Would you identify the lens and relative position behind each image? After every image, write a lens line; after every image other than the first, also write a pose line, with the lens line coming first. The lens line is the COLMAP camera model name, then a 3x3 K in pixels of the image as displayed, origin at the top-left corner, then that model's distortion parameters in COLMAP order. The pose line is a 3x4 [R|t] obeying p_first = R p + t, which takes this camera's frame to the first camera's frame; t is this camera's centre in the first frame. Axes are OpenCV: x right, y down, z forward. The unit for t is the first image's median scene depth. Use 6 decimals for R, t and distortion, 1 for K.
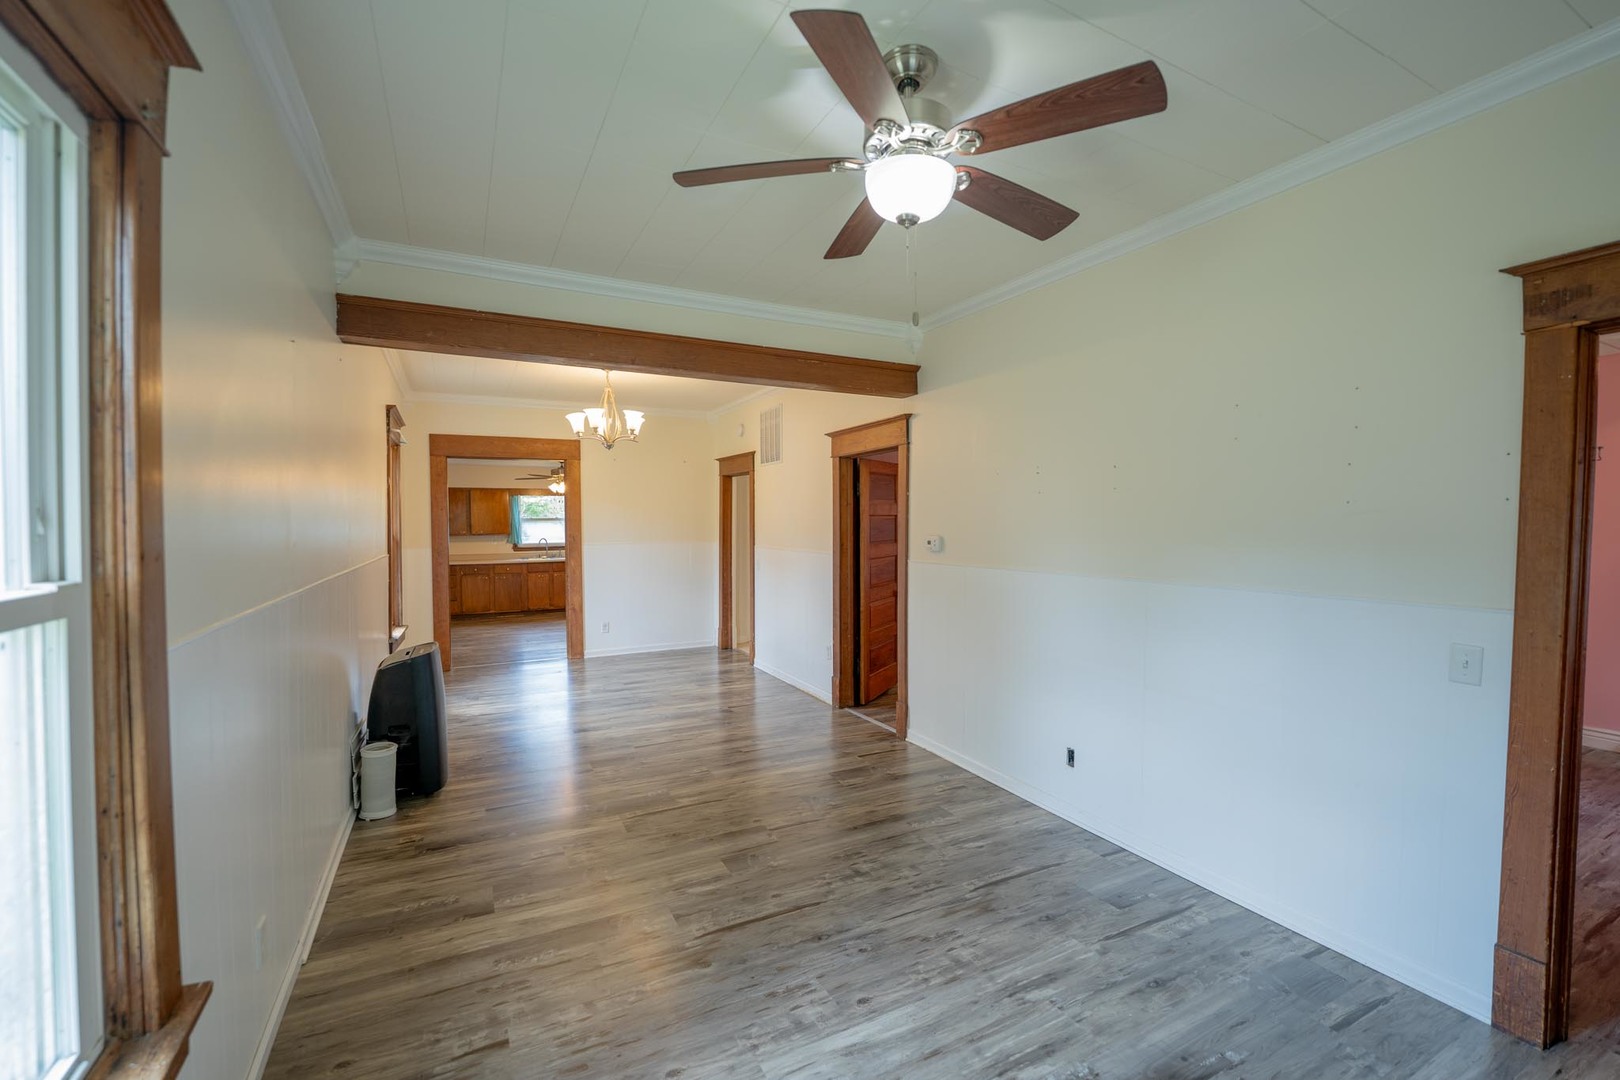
lens RADIAL K [[665.9, 0, 819.4], [0, 665.9, 542.1], [0, 0, 1]] dist [-0.016349, -0.000537]
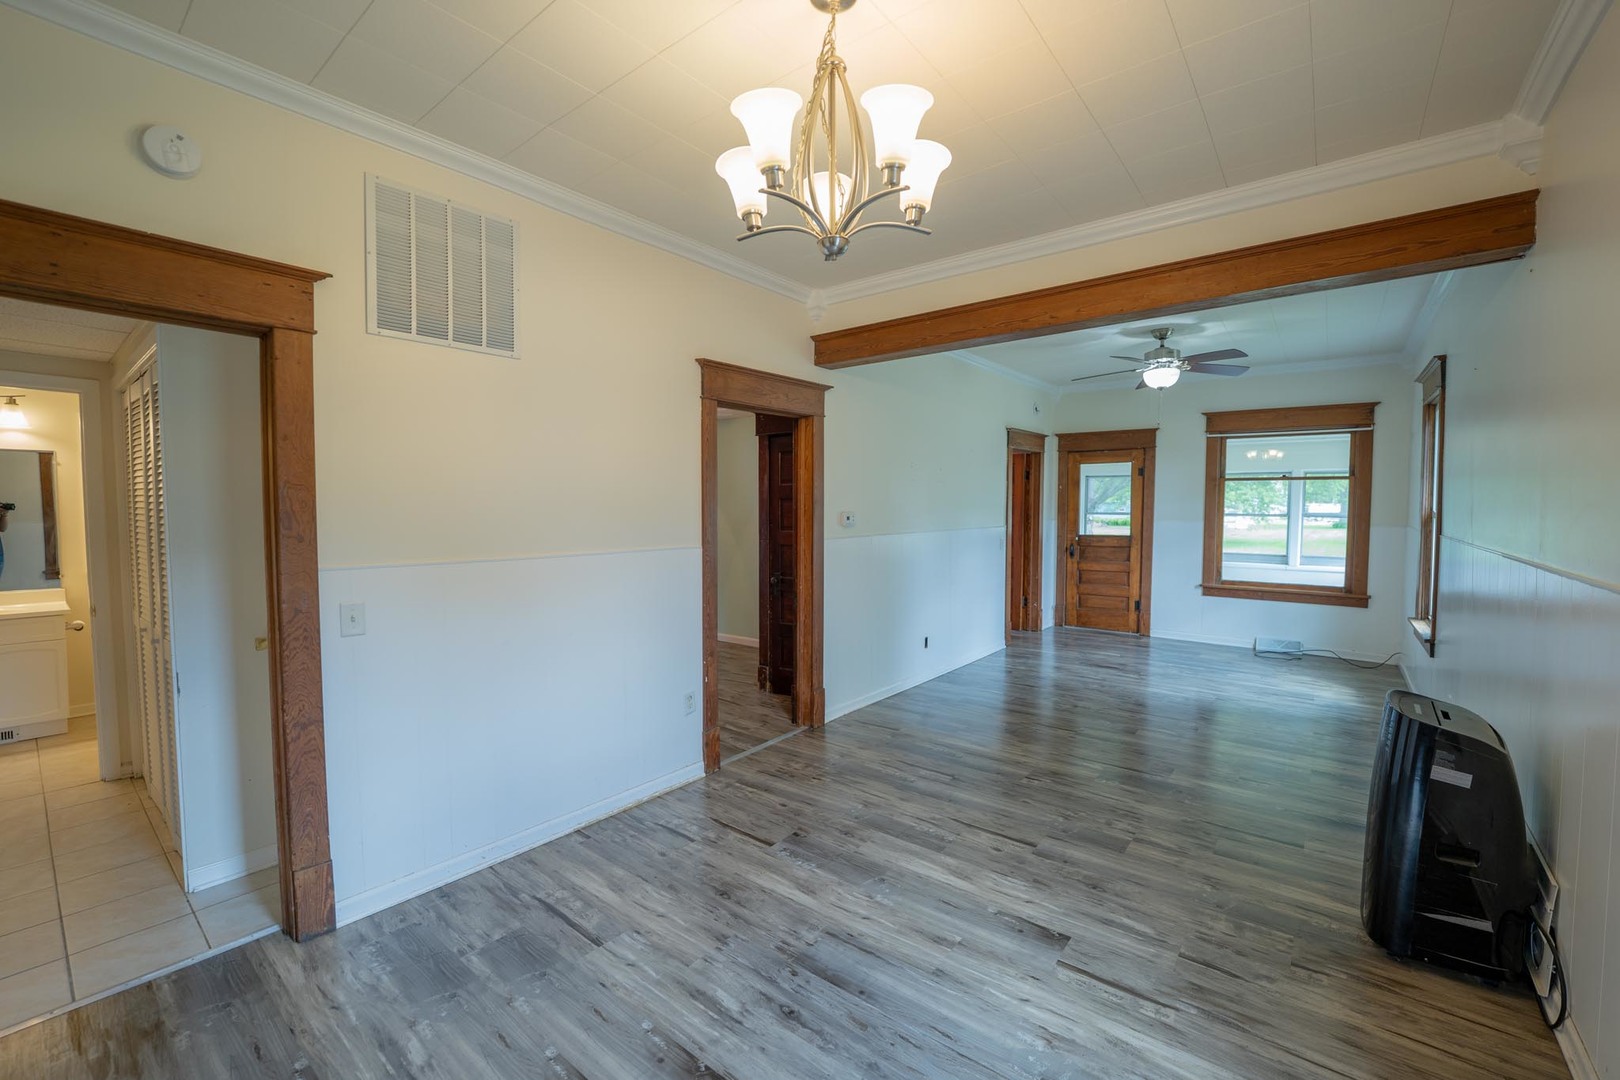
lens RADIAL K [[665.9, 0, 819.4], [0, 665.9, 542.1], [0, 0, 1]] dist [-0.016349, -0.000537]
pose [[-0.402385, -0.050384, 0.914083, -0.710391], [0.027585, 0.997364, 0.067118, -0.028856], [-0.915055, 0.052222, -0.399935, 1.332167]]
